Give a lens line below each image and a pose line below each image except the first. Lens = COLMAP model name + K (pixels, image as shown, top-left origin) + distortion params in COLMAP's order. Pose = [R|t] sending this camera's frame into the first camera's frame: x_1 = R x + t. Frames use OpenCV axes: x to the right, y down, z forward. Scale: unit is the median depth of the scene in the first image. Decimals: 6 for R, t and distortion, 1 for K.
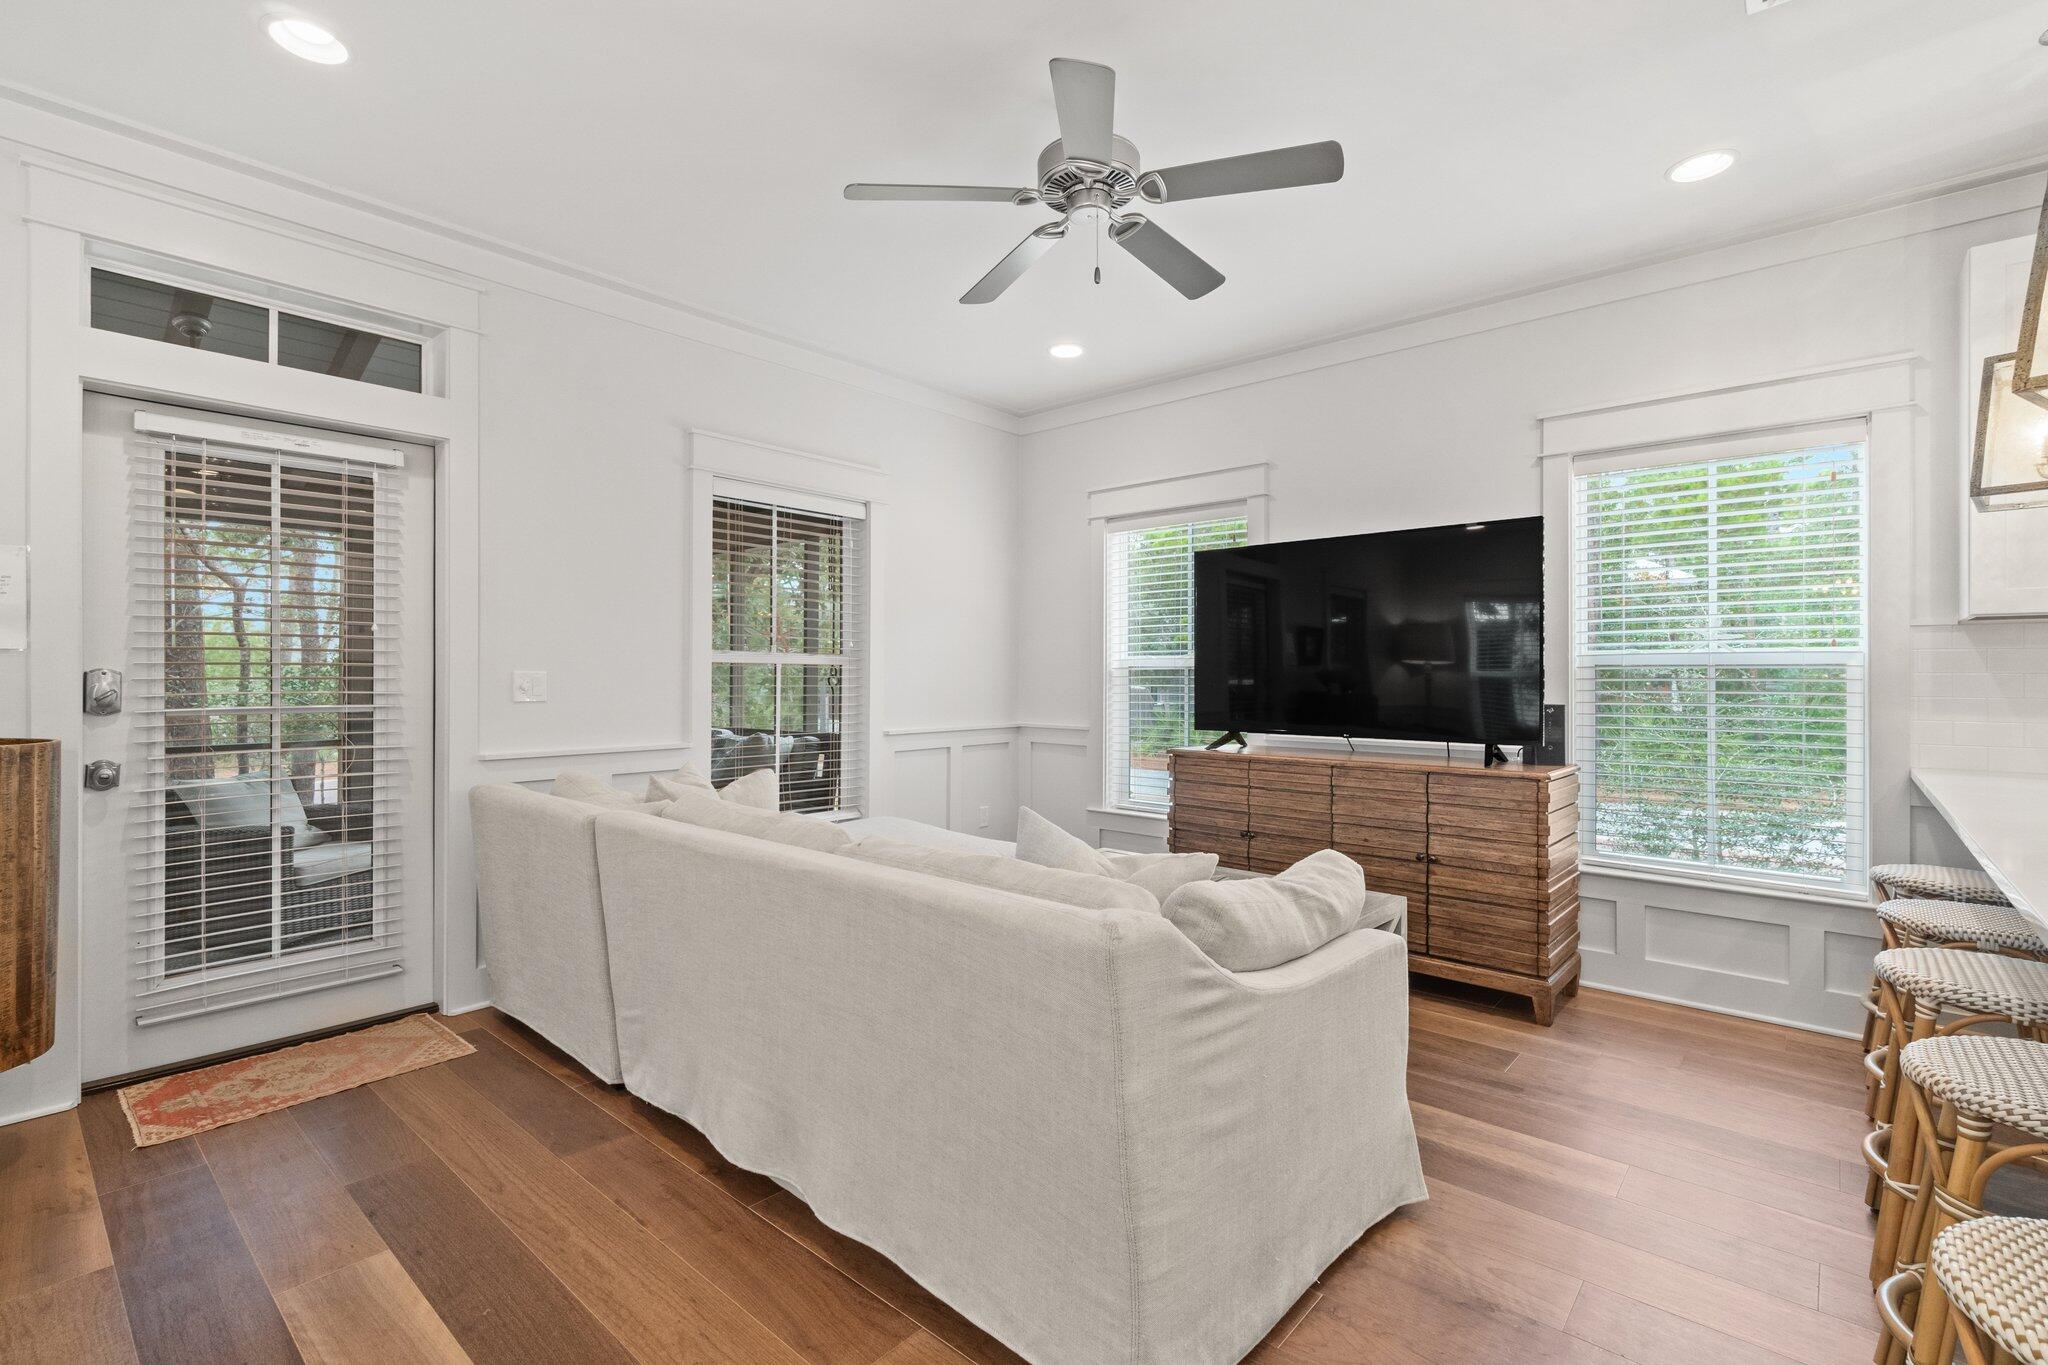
lens RADIAL K [[886.3, 0, 978.2], [0, 886.3, 673.4], [0, 0, 1]] dist [-0.002819, 0.000184]
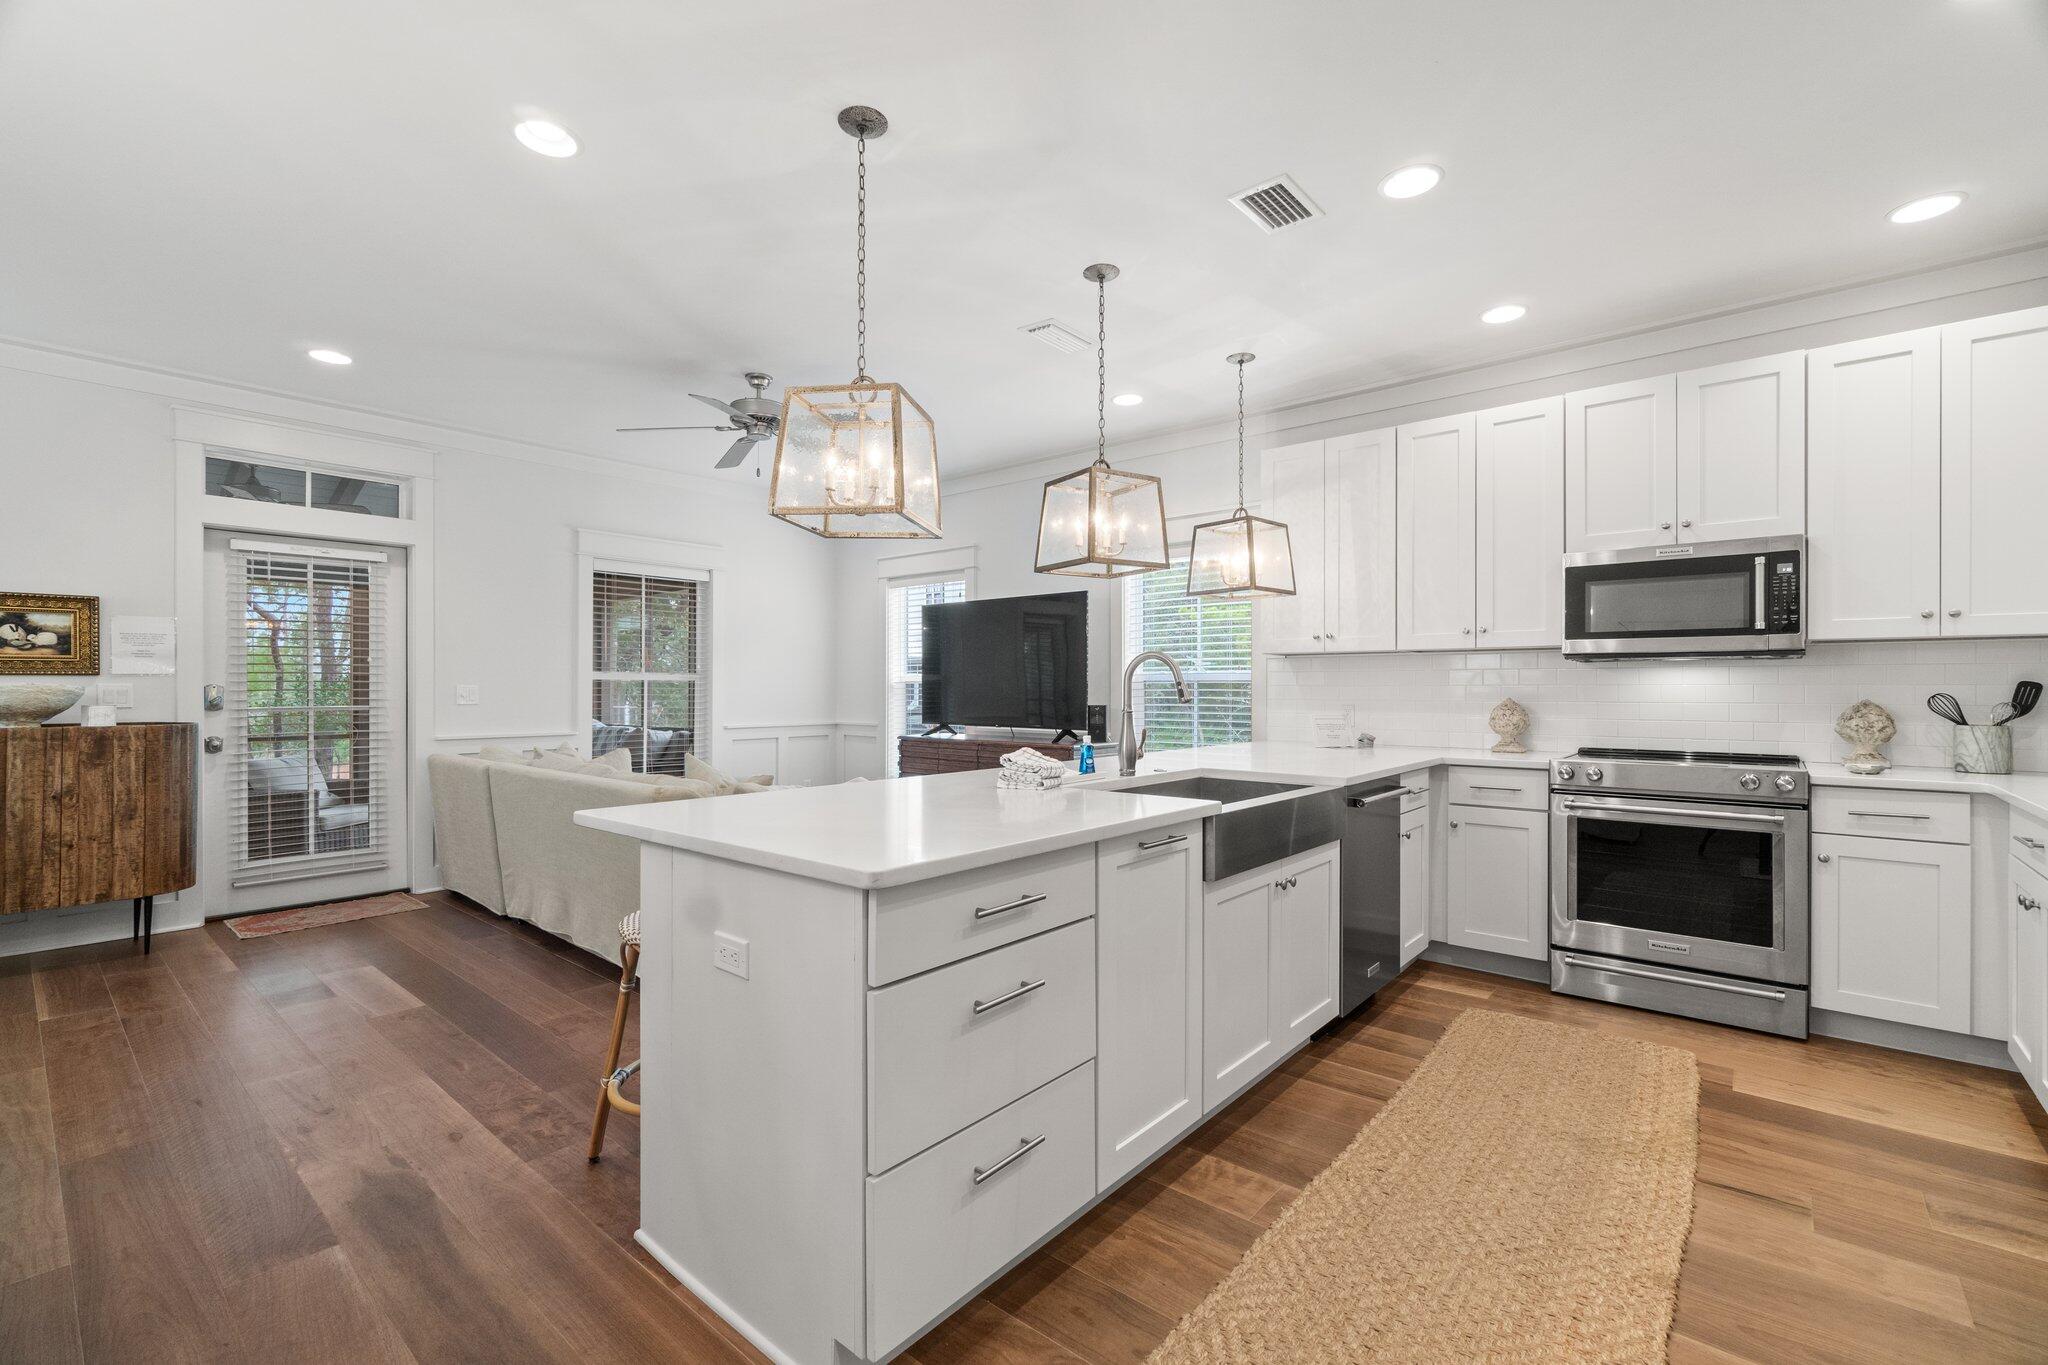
lens RADIAL K [[886.3, 0, 1006.5], [0, 886.3, 688.7], [0, 0, 1]] dist [-0.002819, 0.000184]
pose [[0.999789, -0.001246, 0.020506, 0.483013], [0.001158, 0.999990, 0.004268, -0.002443], [-0.020511, -0.004244, 0.999781, -0.691076]]
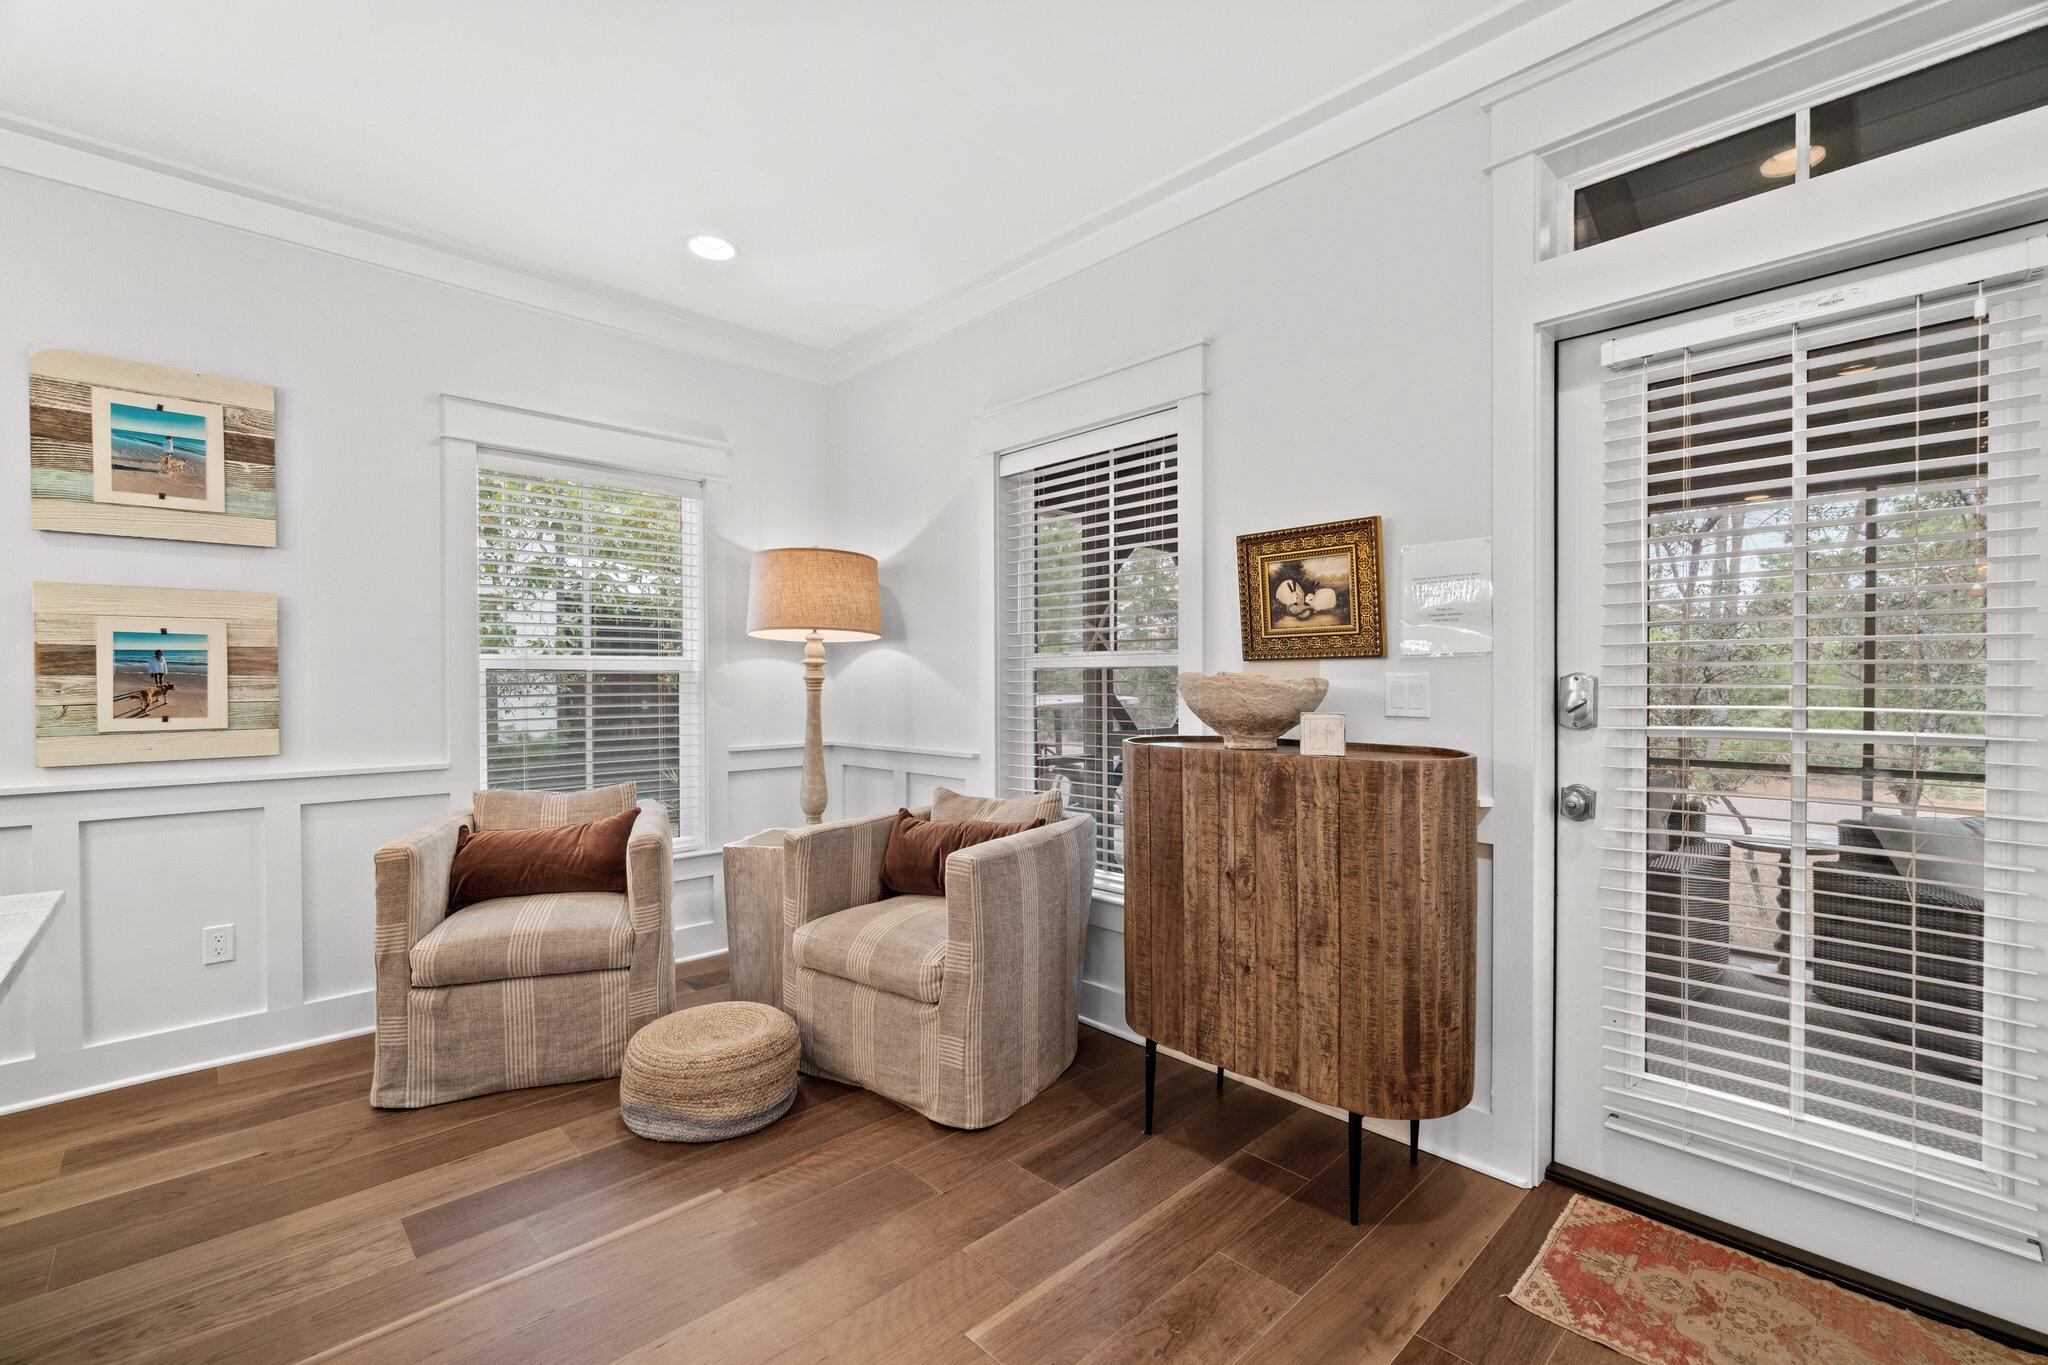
lens RADIAL K [[886.3, 0, 1036.1], [0, 886.3, 689.3], [0, 0, 1]] dist [-0.002819, 0.000184]
pose [[-0.043181, 0.009634, -0.999021, -0.123991], [0.004650, 0.999945, 0.009442, -0.000339], [0.999056, -0.004238, -0.043223, 0.456511]]
